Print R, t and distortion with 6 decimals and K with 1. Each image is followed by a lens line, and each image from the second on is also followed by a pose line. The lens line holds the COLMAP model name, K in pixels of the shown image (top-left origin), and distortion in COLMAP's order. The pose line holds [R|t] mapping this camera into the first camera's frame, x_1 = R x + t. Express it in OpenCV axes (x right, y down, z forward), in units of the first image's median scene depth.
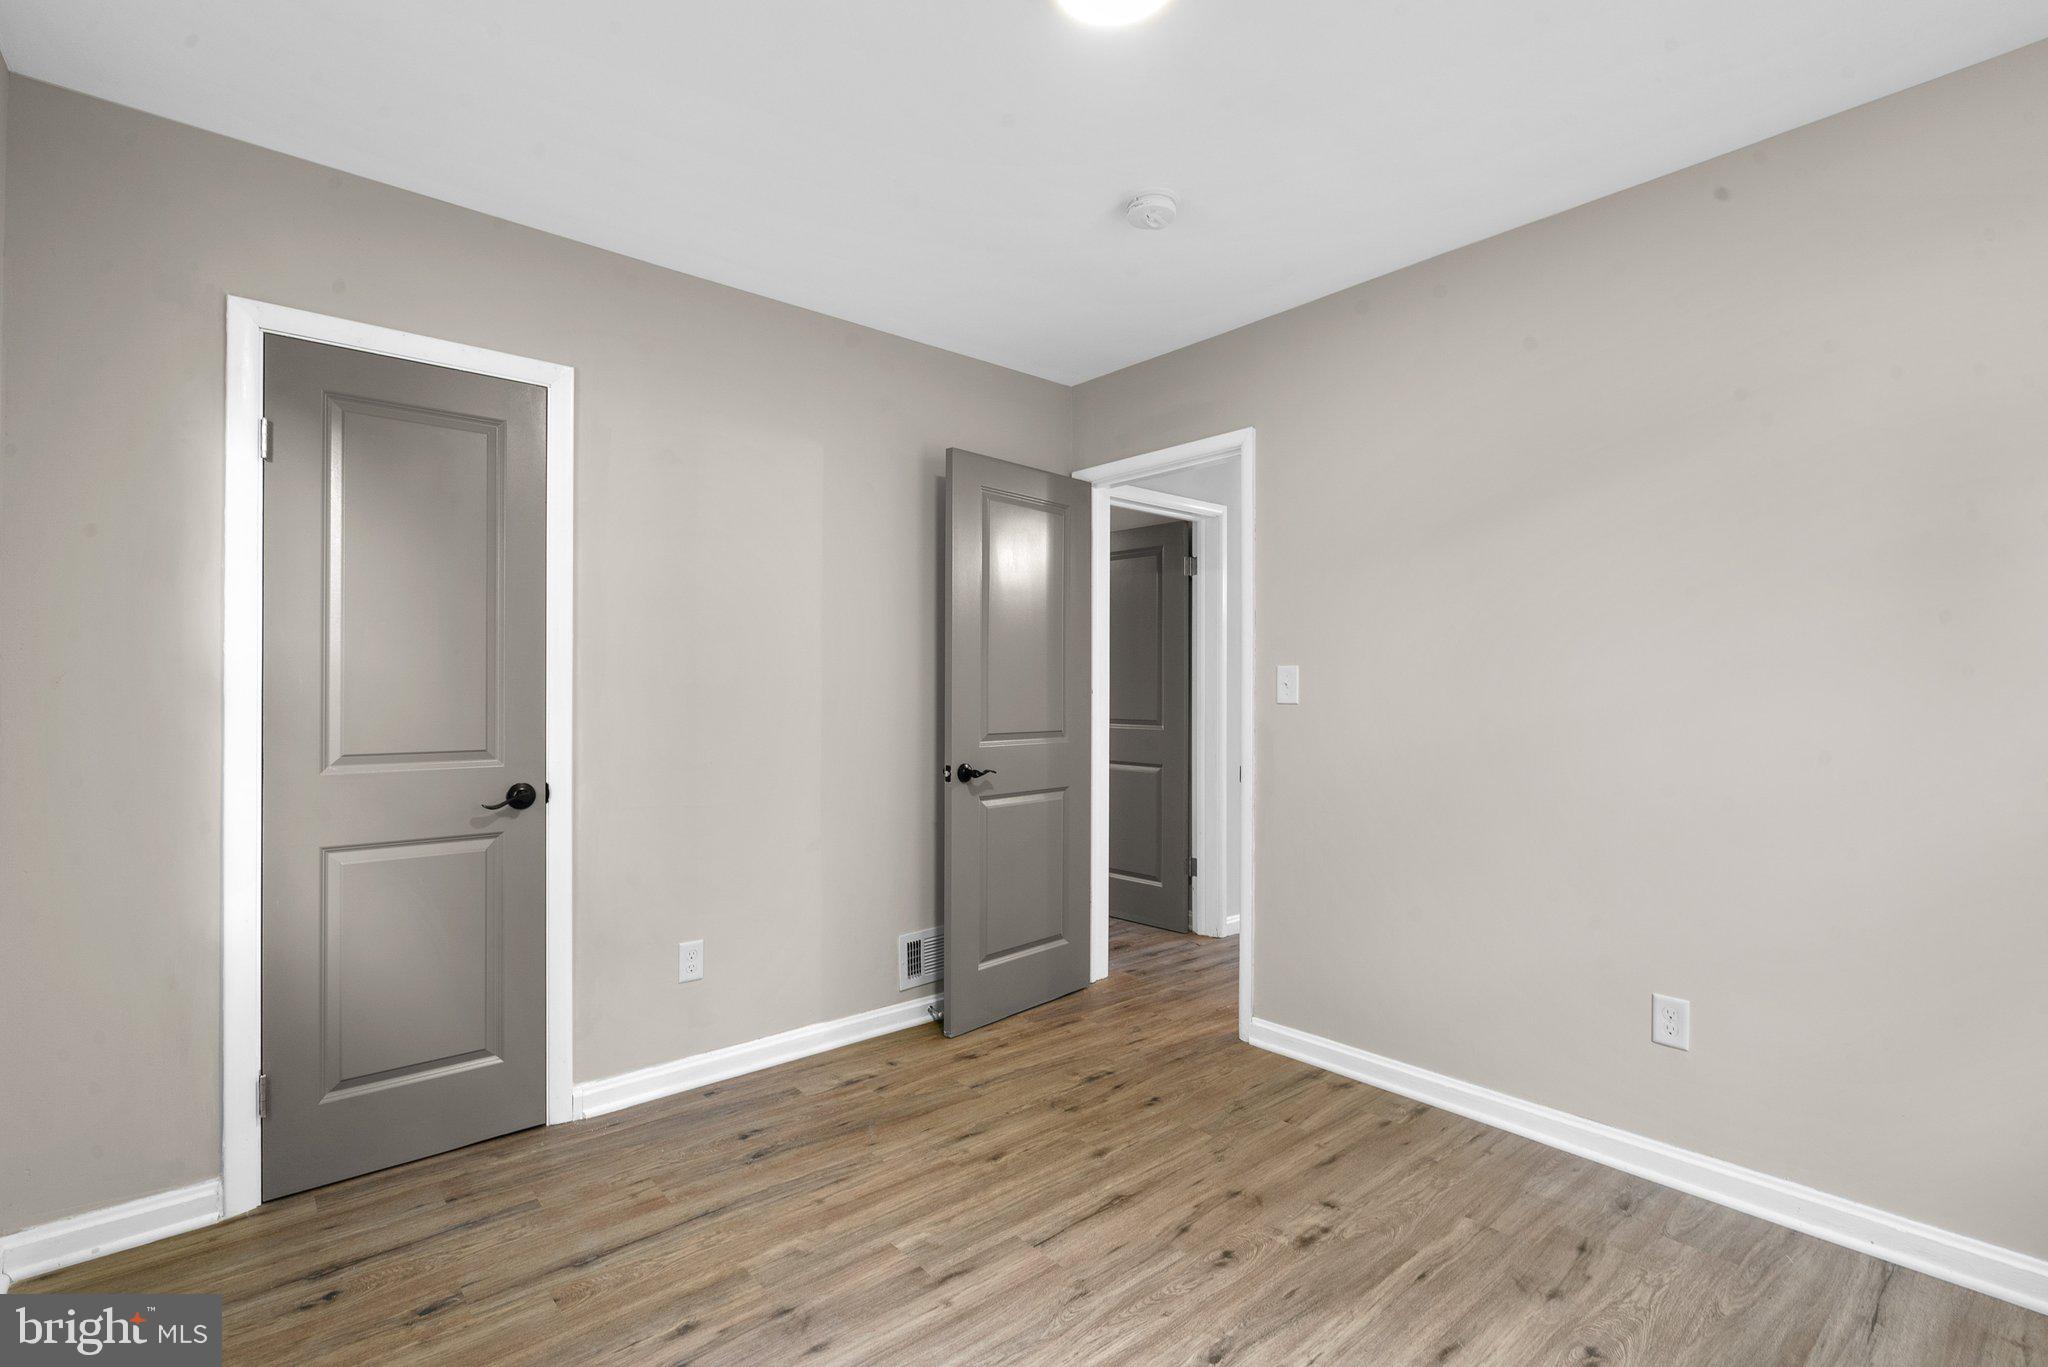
lens RADIAL K [[936.5, 0, 1025.3], [0, 936.5, 684.1], [0, 0, 1]] dist [-0.002897, 0.002064]
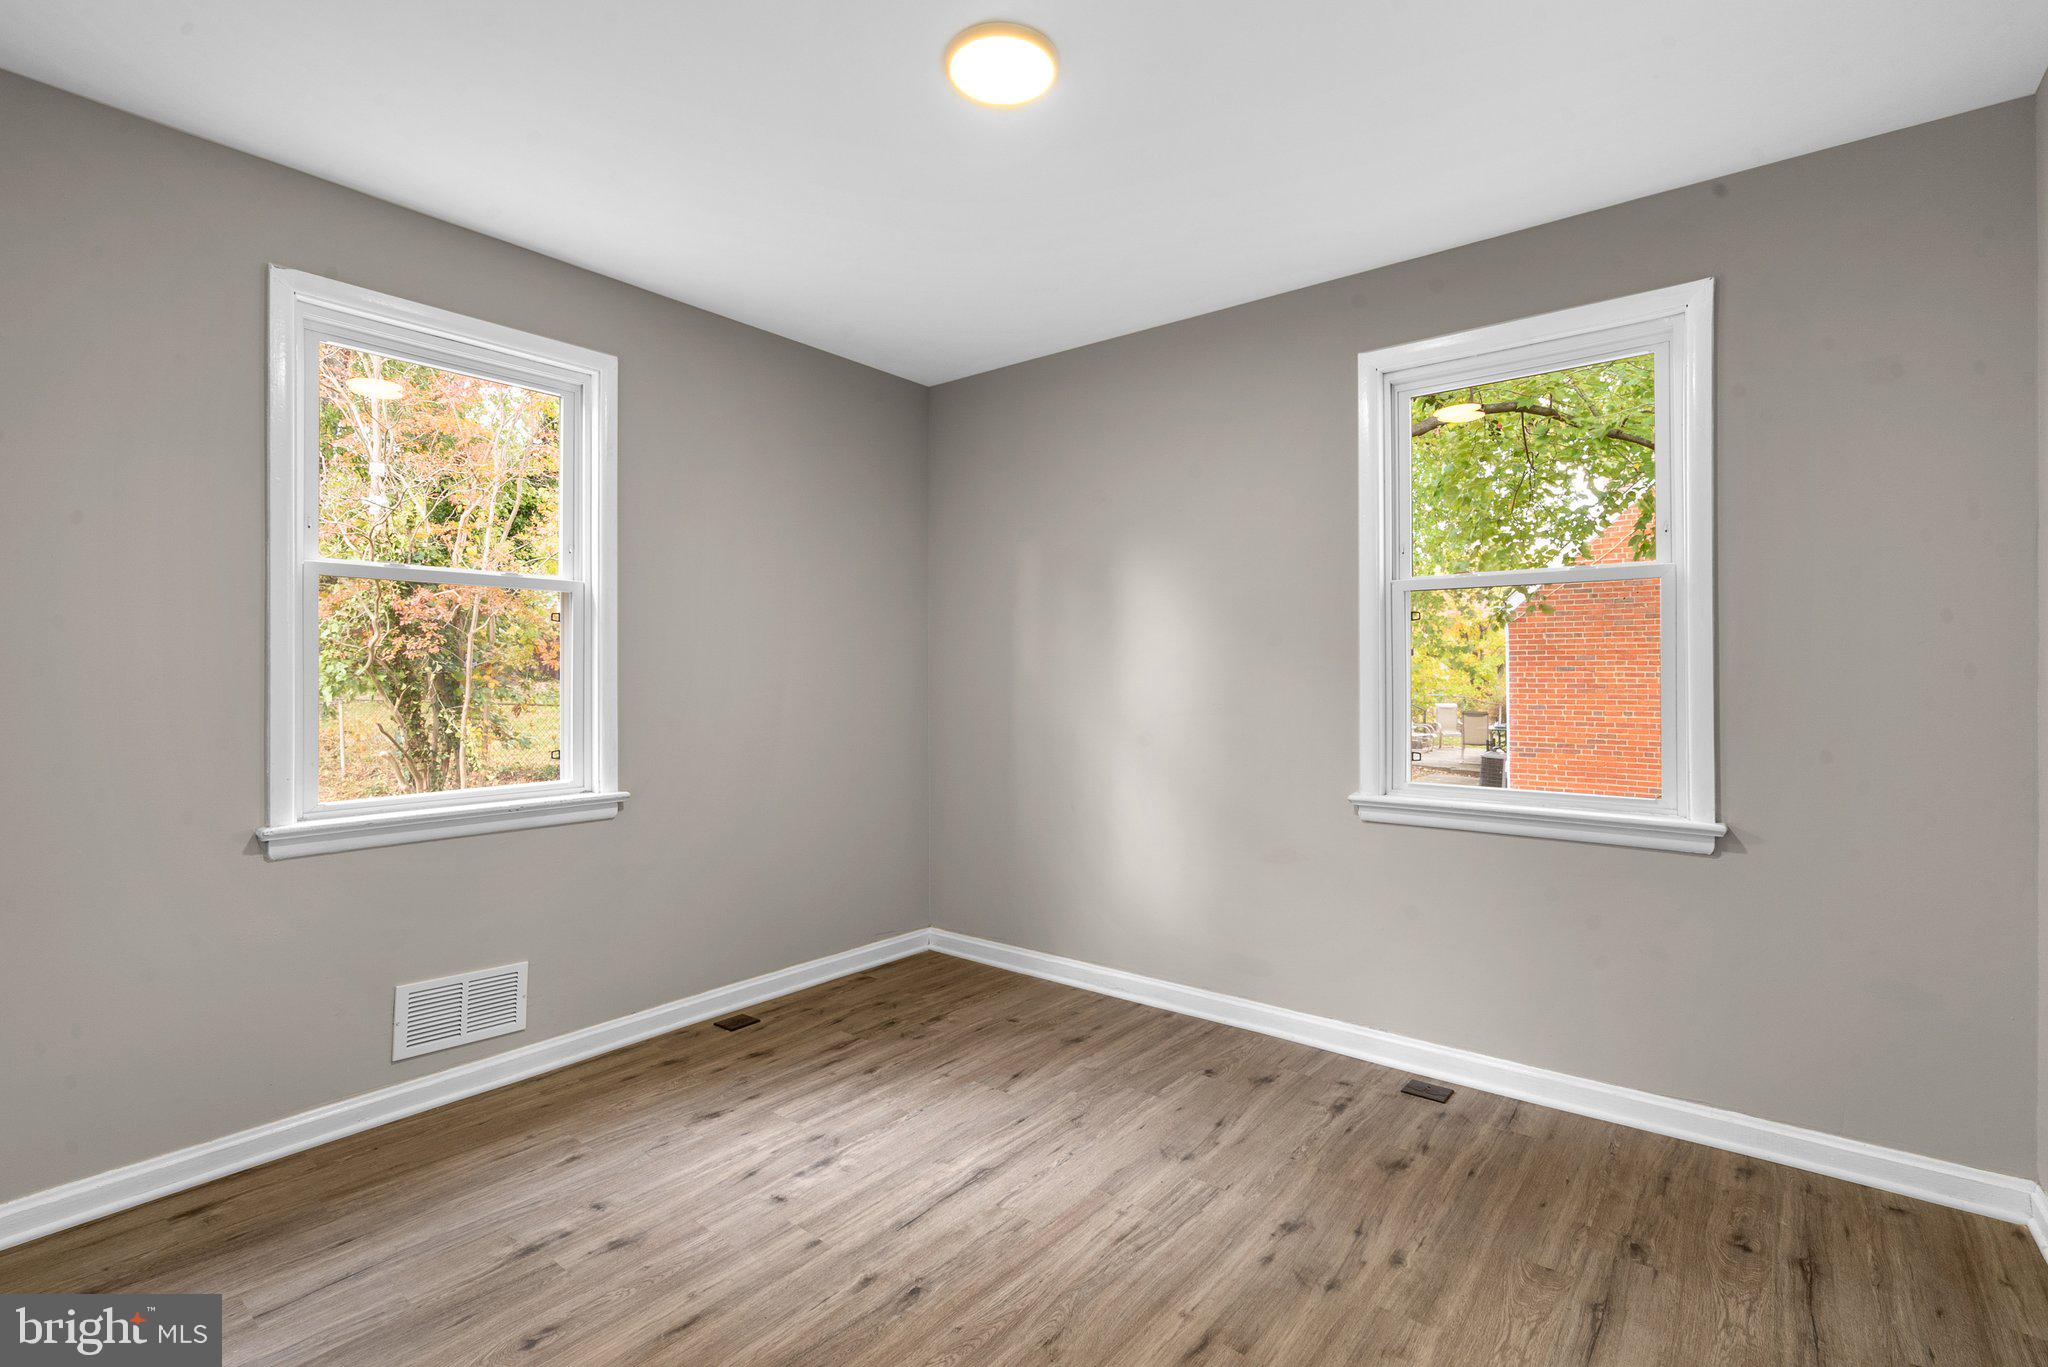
lens RADIAL K [[936.5, 0, 1023.0], [0, 936.5, 678.6], [0, 0, 1]] dist [-0.002897, 0.002064]
pose [[-0.982531, -0.000230, -0.186099, 0.260331], [0.000075, 0.999999, -0.001633, 0.012804], [0.186099, -0.001618, -0.982530, 1.934808]]
